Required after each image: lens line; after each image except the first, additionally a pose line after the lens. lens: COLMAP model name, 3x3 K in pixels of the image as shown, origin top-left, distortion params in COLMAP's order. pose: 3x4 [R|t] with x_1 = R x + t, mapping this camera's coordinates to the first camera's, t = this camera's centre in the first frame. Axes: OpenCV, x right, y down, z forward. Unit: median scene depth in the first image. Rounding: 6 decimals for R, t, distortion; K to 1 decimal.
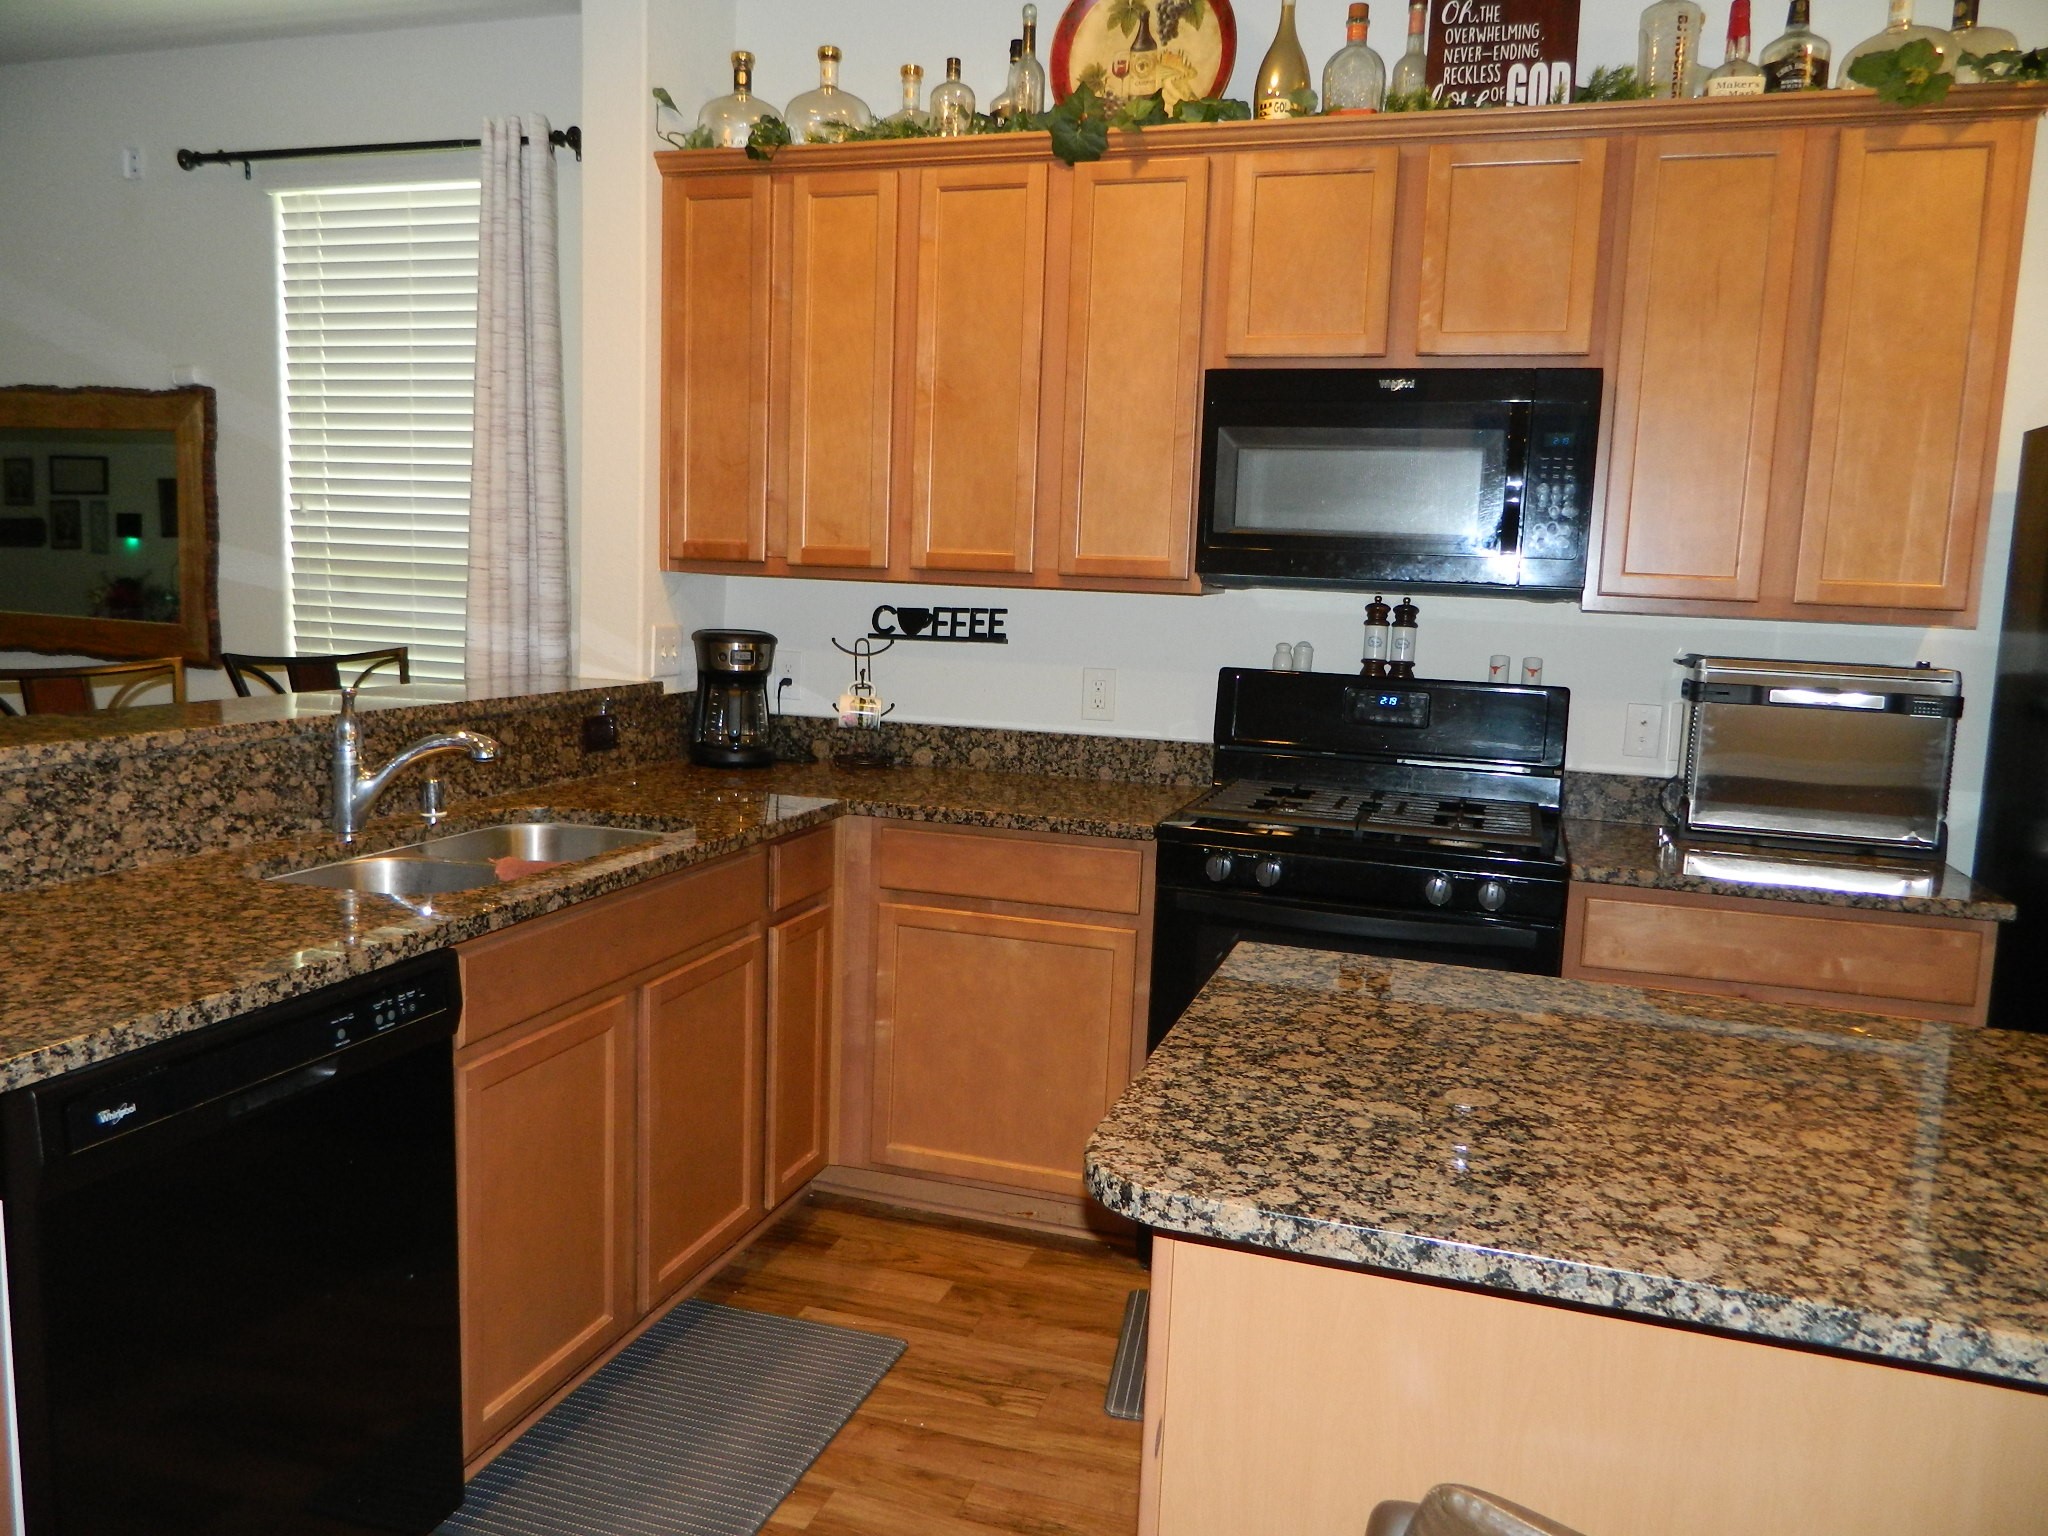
lens RADIAL K [[1514.5, 0, 1022.2], [0, 1514.5, 764.6], [0, 0, 1]] dist [0.004033, -0.007444]
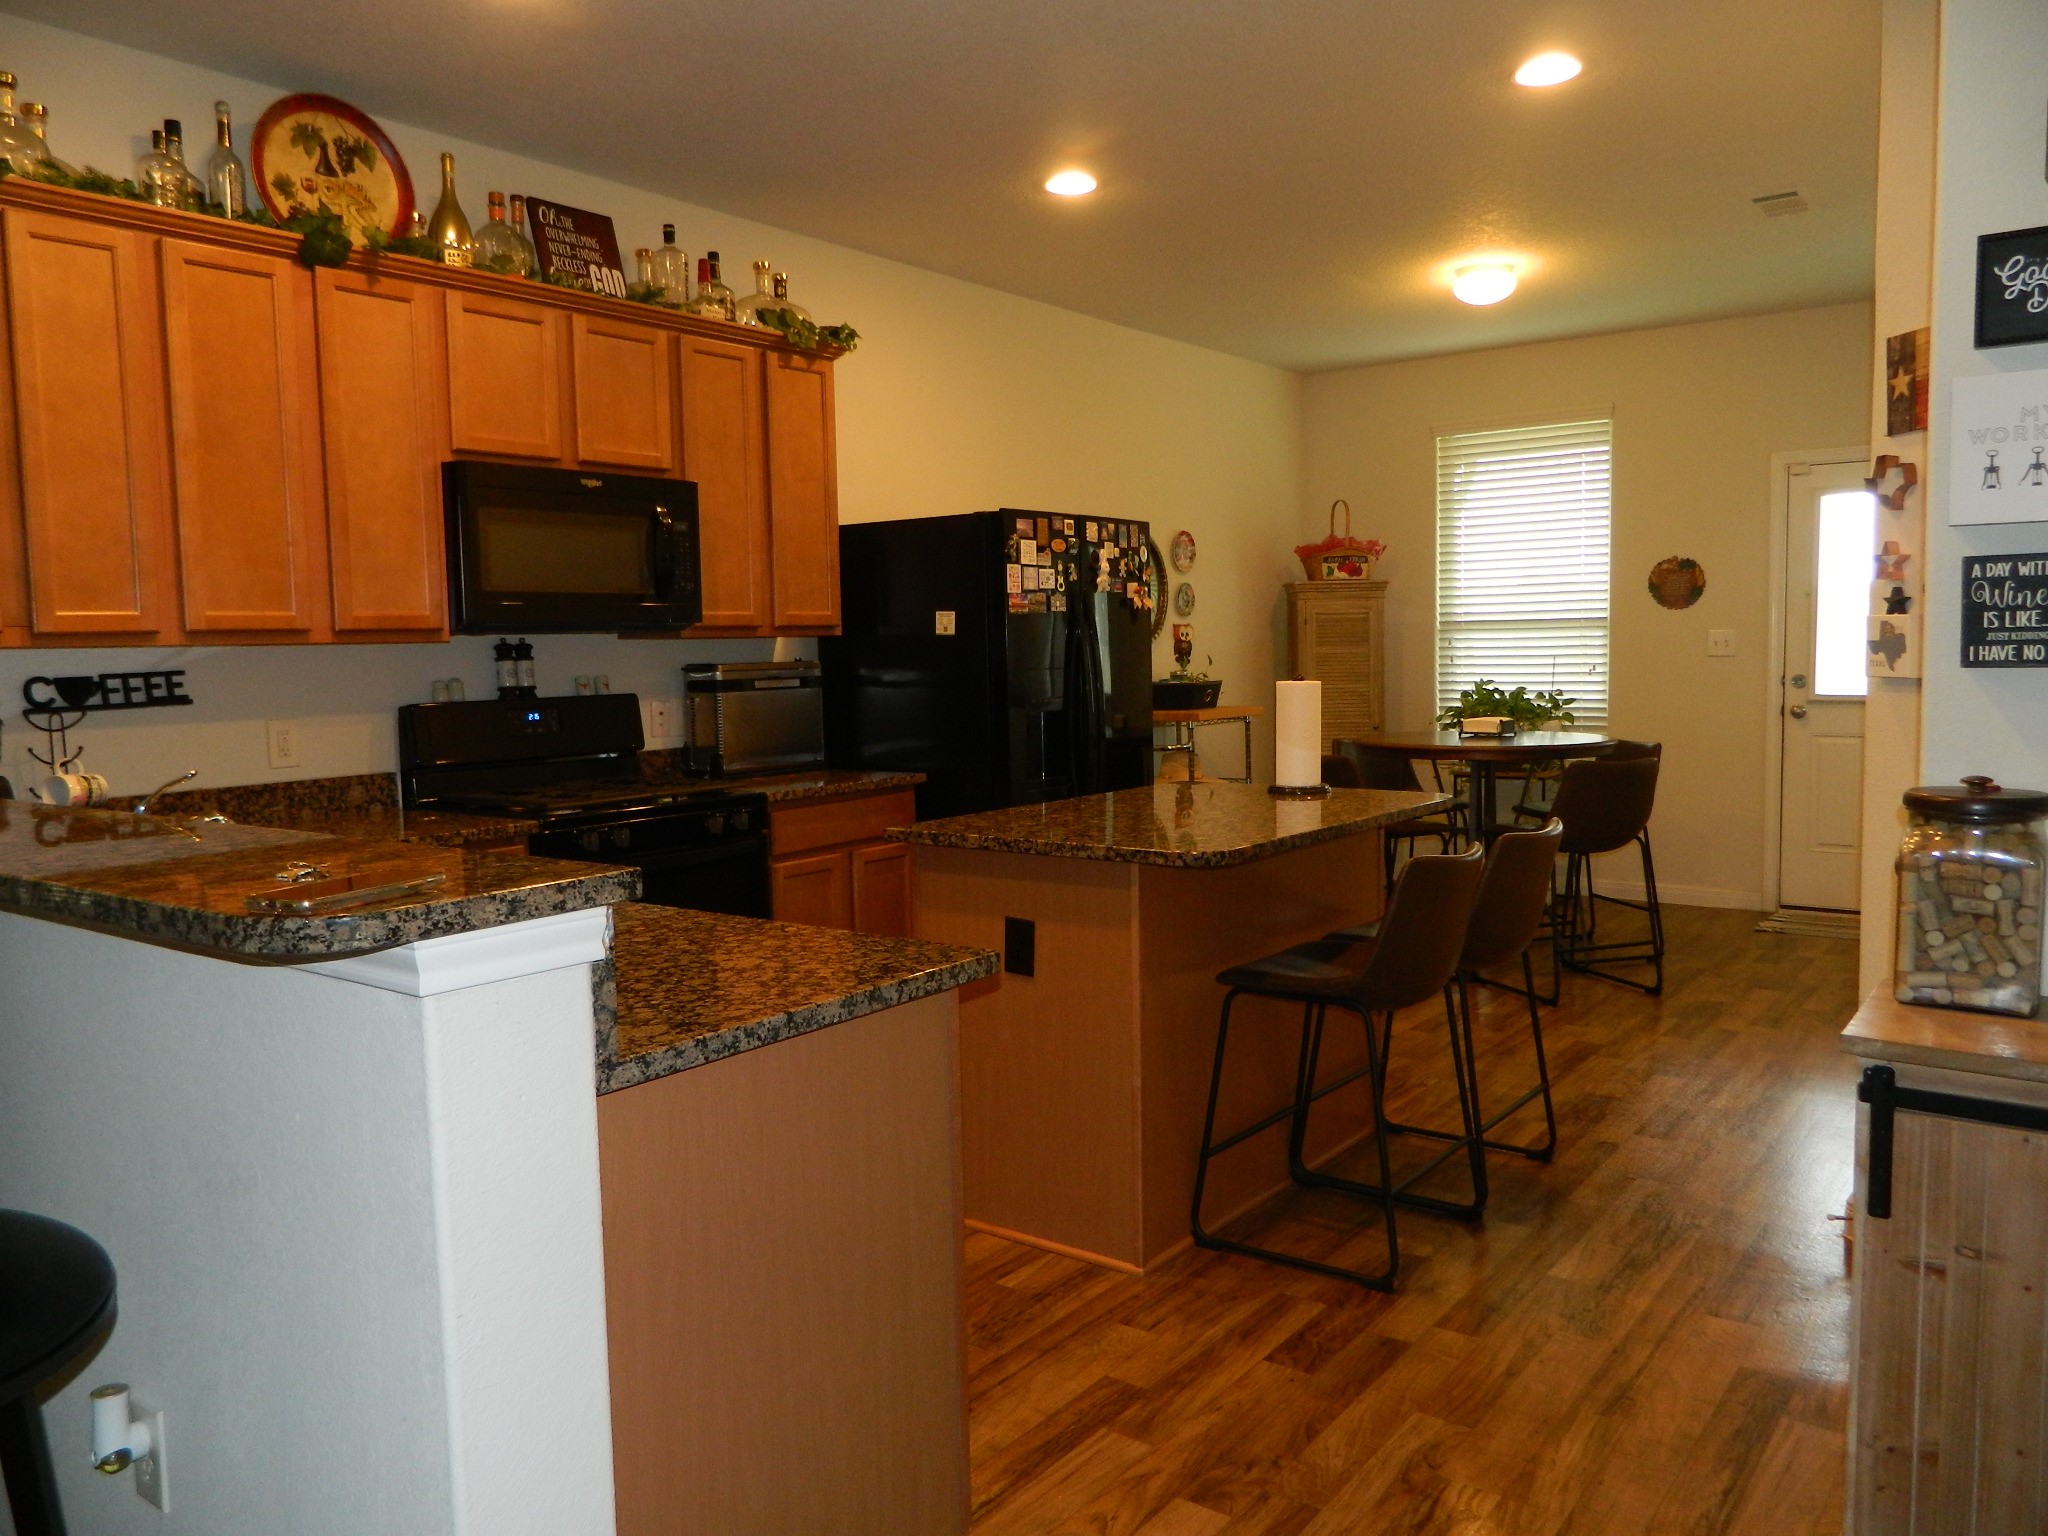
lens RADIAL K [[1514.5, 0, 1024.8], [0, 1514.5, 760.9], [0, 0, 1]] dist [0.004033, -0.007444]
pose [[0.328668, -0.121565, 0.936589, -0.879961], [0.152384, 0.985514, 0.074440, -0.038285], [-0.932071, 0.118255, 0.342431, 0.165594]]
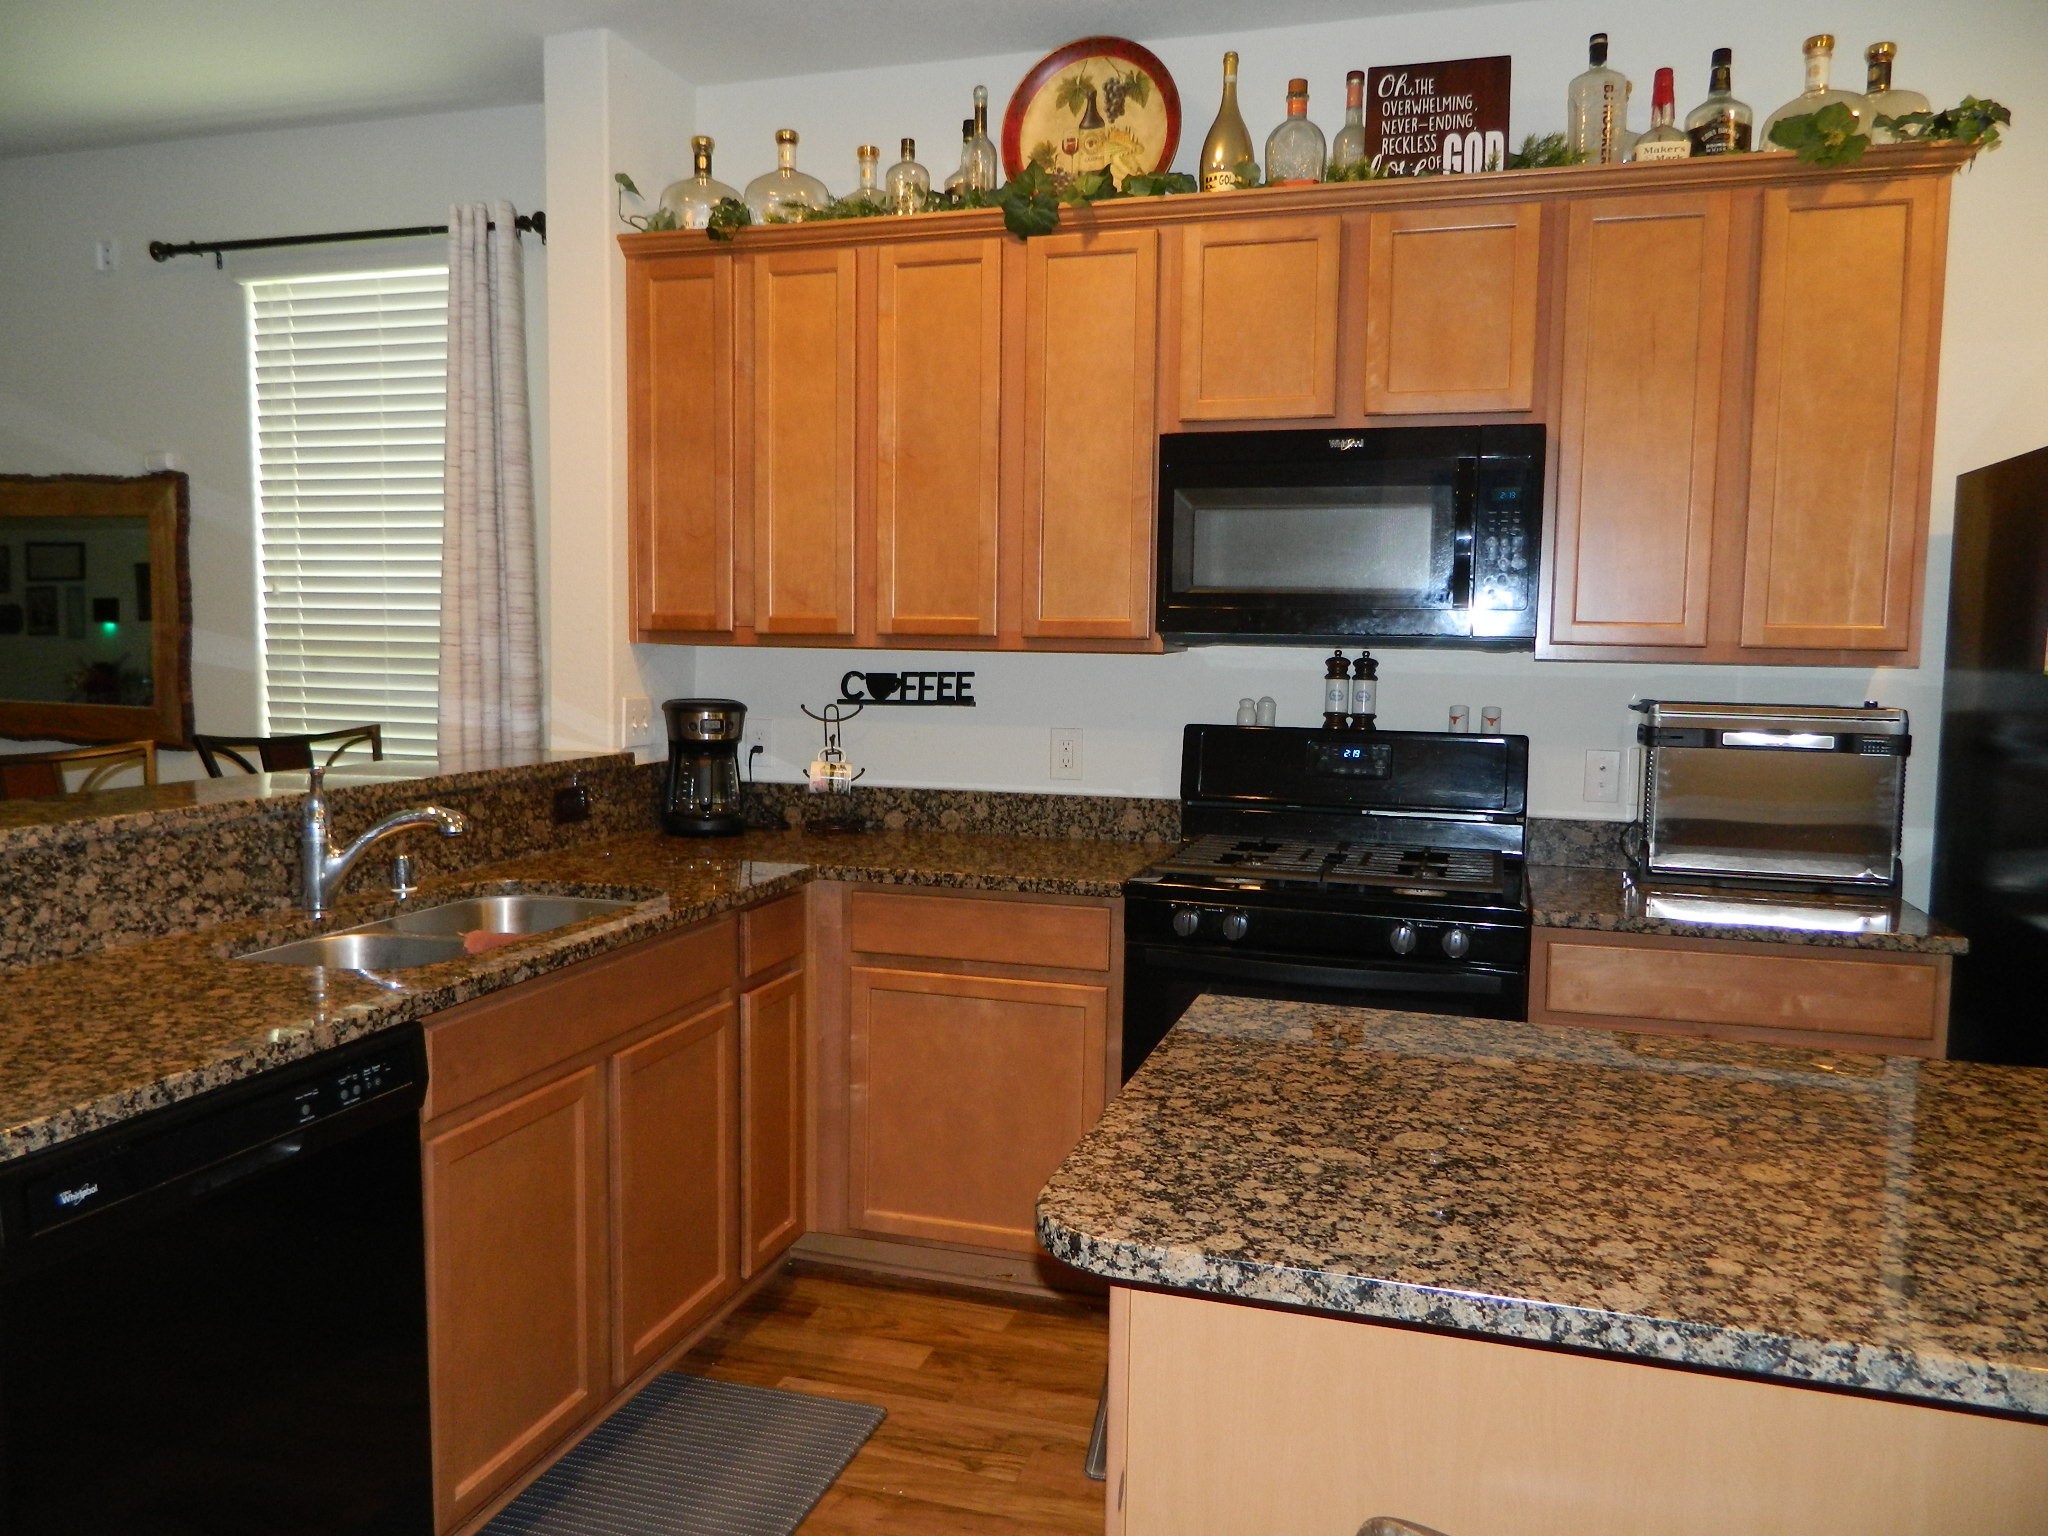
lens RADIAL K [[1514.5, 0, 1022.4], [0, 1514.5, 763.2], [0, 0, 1]] dist [0.004033, -0.007444]
pose [[0.999626, -0.025200, 0.010588, 0.011383], [0.025620, 0.998805, -0.041623, 0.001171], [-0.009527, 0.041879, 0.999077, -0.009871]]
